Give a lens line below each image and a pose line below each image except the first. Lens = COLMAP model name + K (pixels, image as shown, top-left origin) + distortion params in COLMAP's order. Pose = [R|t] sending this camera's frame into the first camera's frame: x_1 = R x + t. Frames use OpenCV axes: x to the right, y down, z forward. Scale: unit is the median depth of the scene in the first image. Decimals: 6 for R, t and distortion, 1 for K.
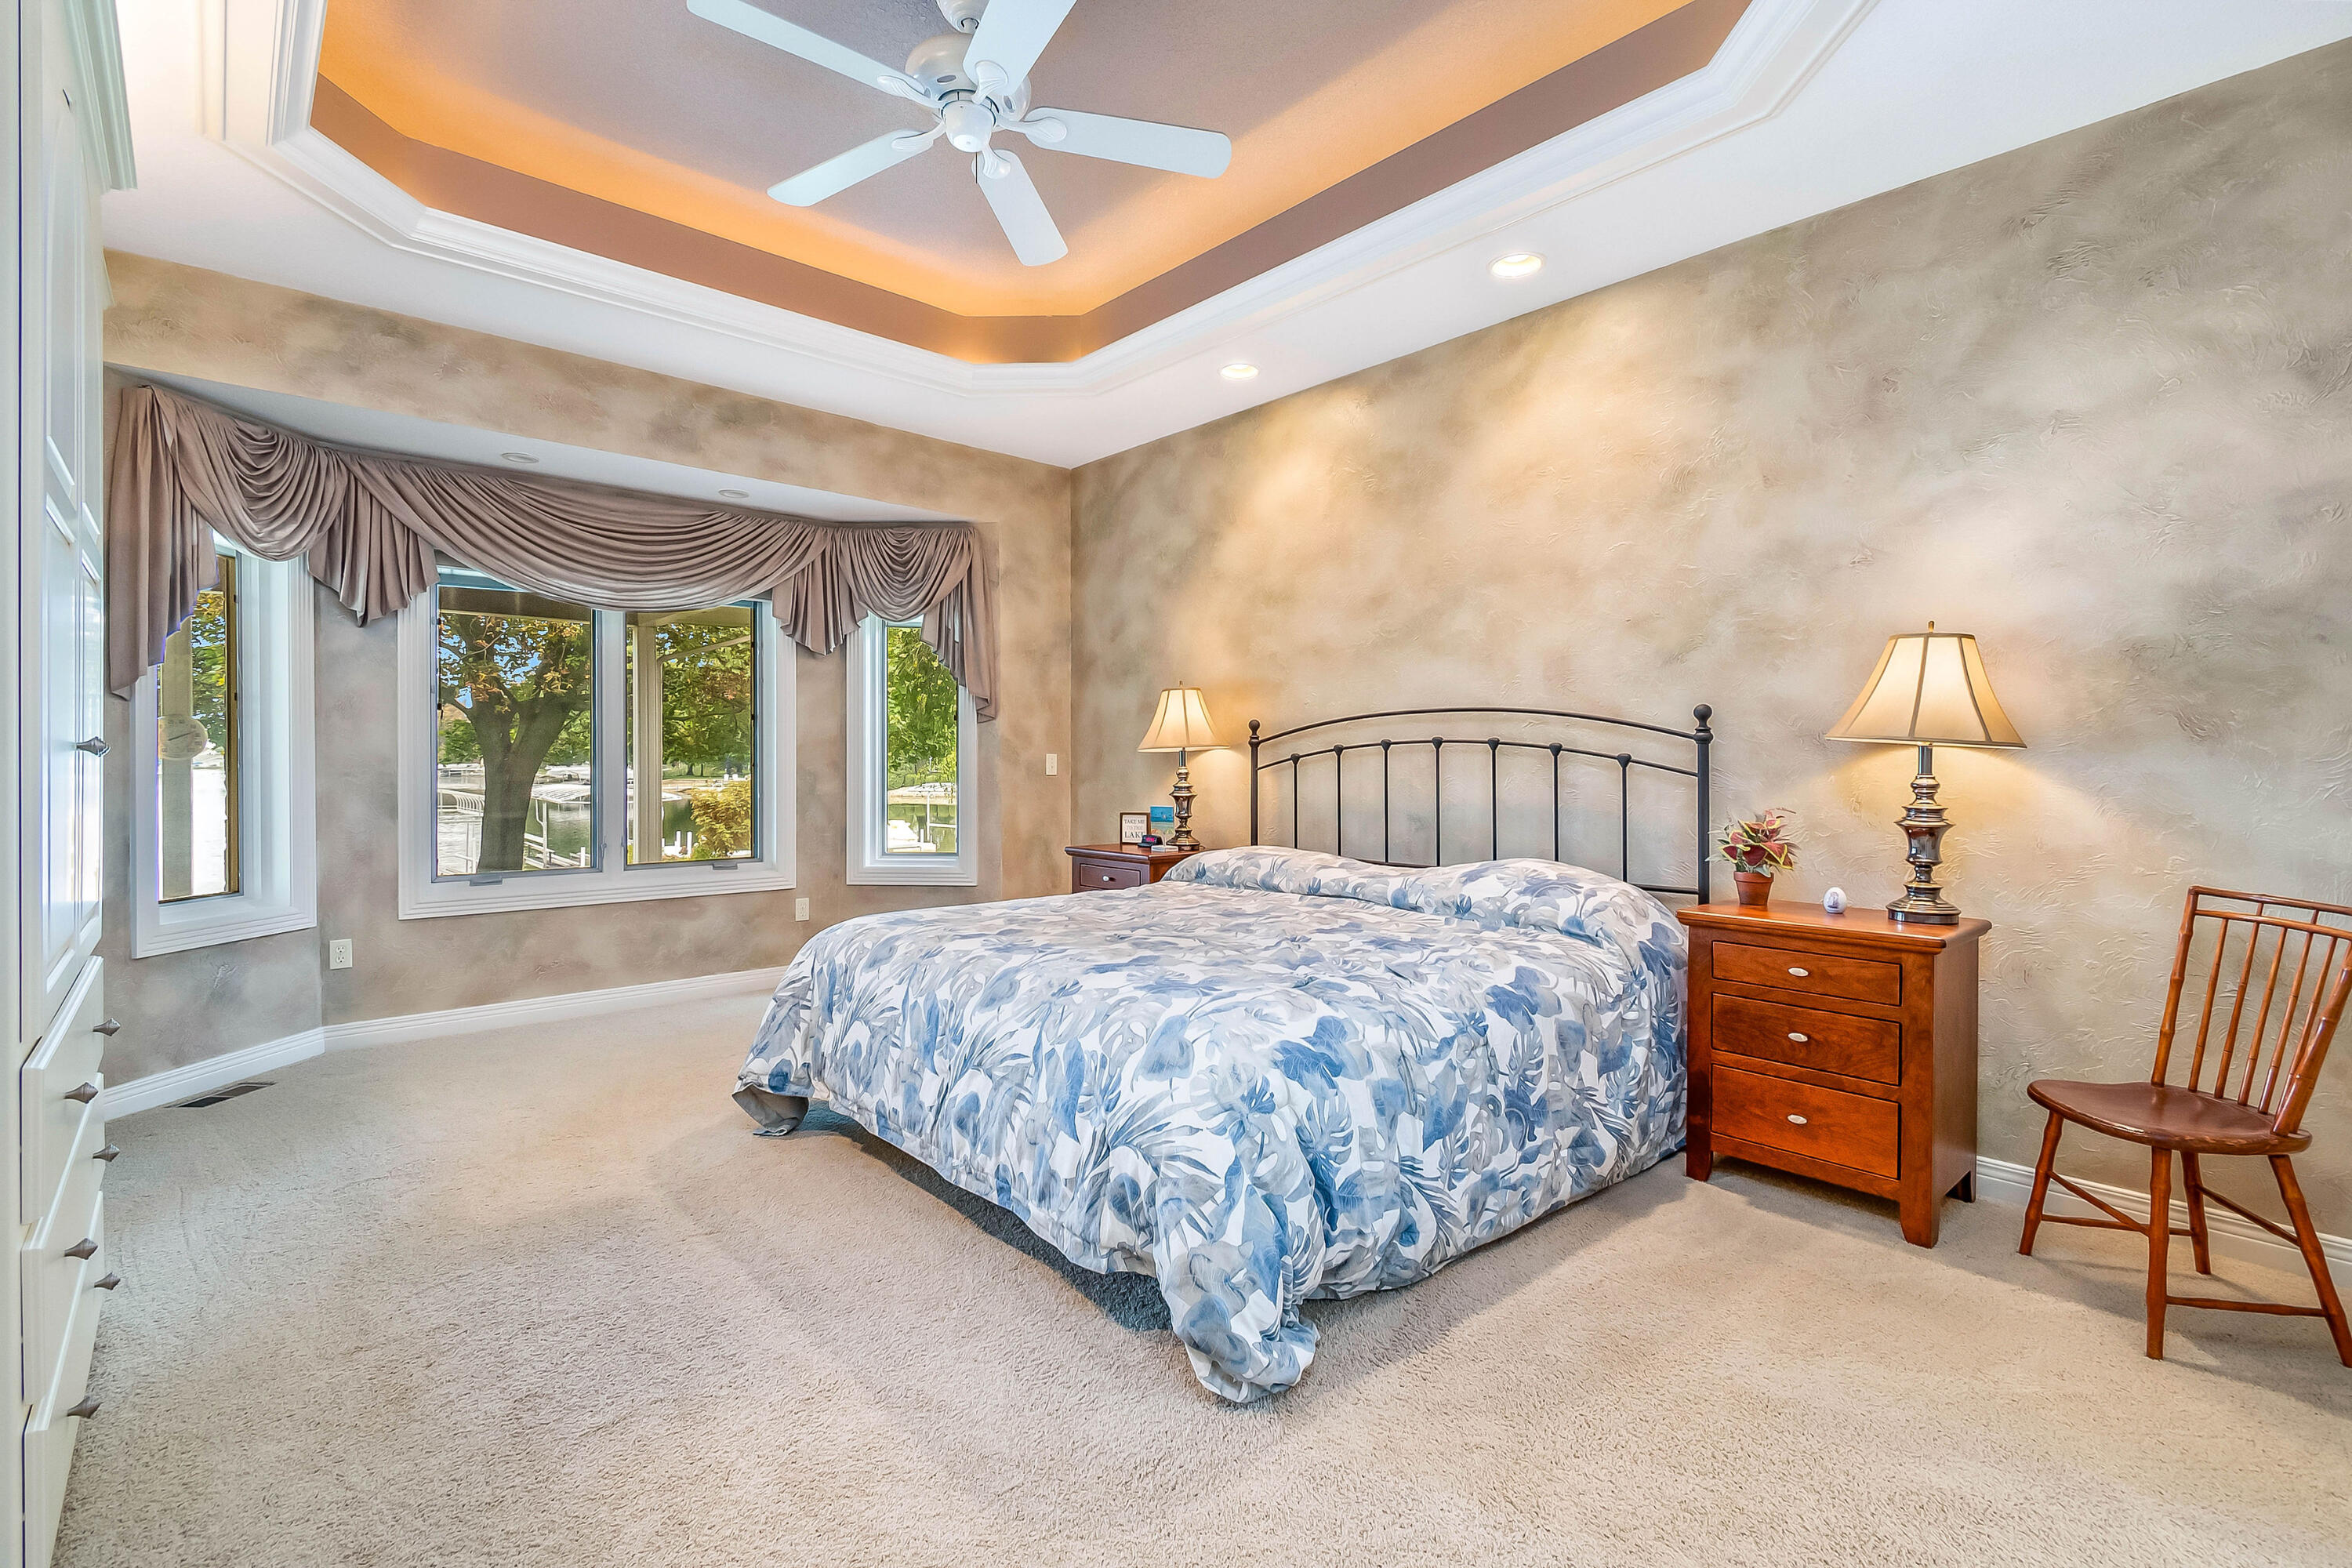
lens RADIAL K [[1054.1, 0, 1190.7], [0, 1054.1, 787.2], [0, 0, 1]] dist [0.001080, -0.001517]
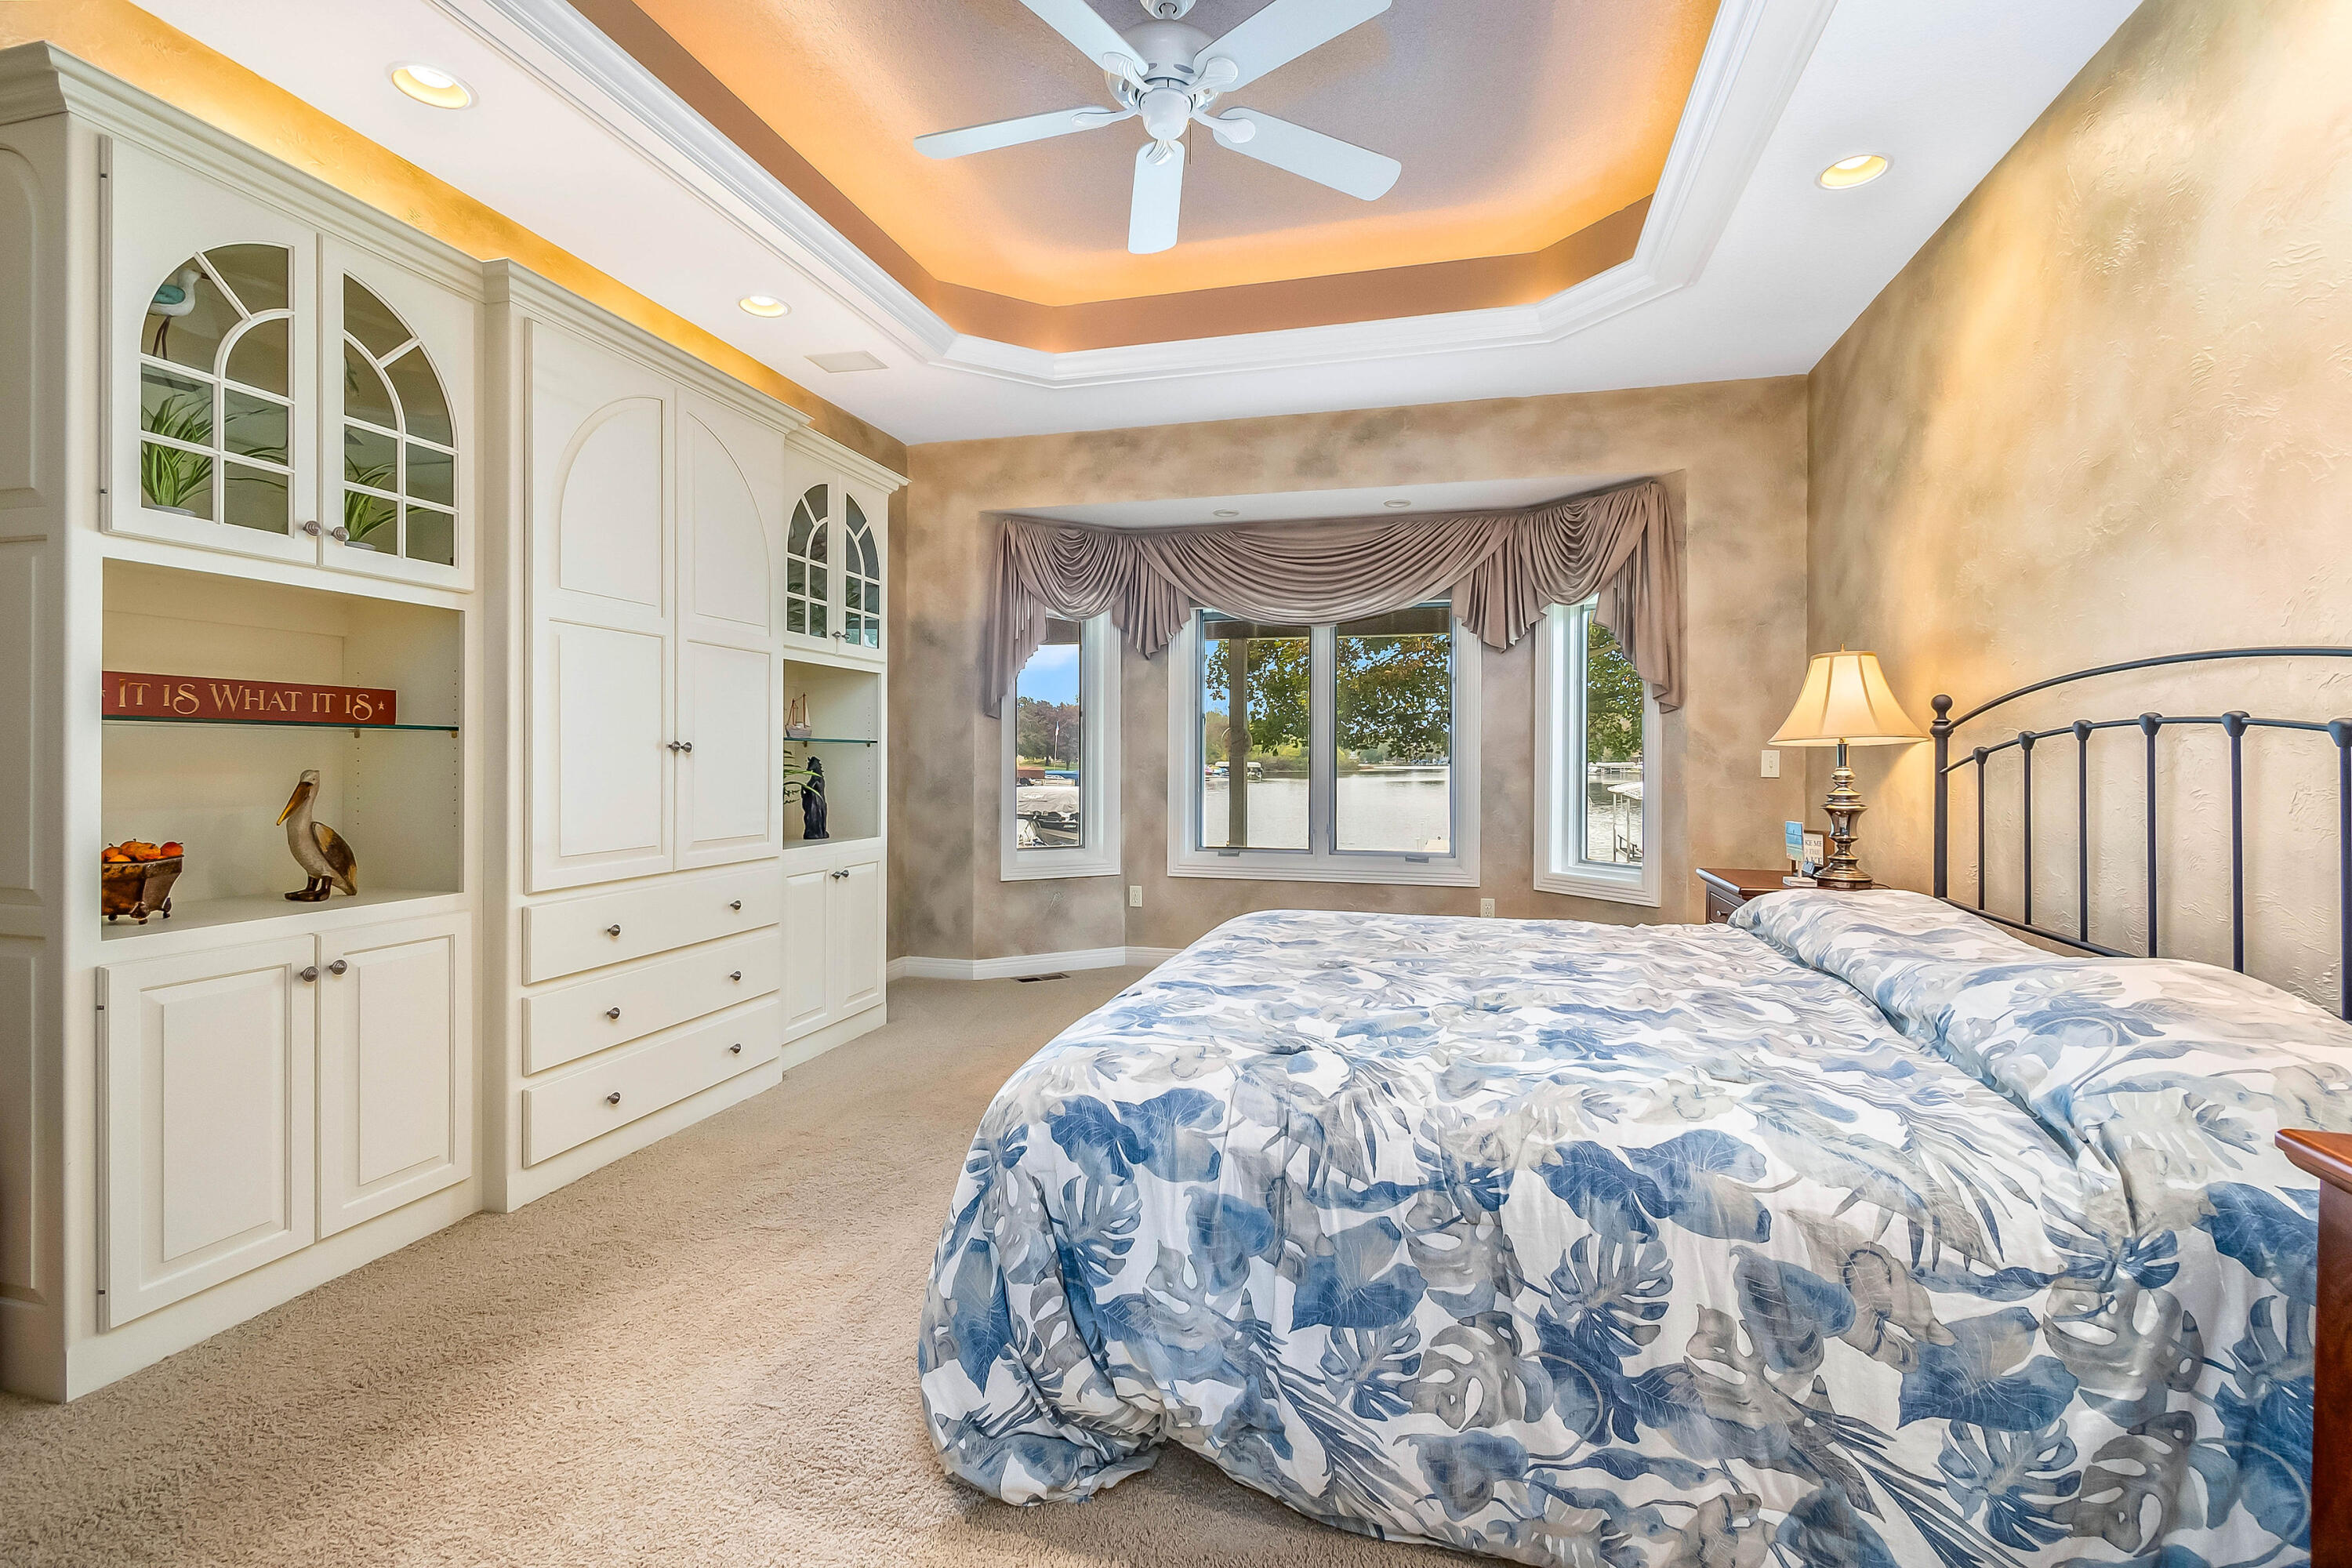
lens RADIAL K [[1054.1, 0, 1190.7], [0, 1054.1, 787.2], [0, 0, 1]] dist [0.001080, -0.001517]
pose [[0.541125, 0.023943, -0.840601, 0.401975], [-0.023872, 0.999629, 0.013105, -0.005845], [0.840603, 0.012975, 0.541496, 0.307219]]
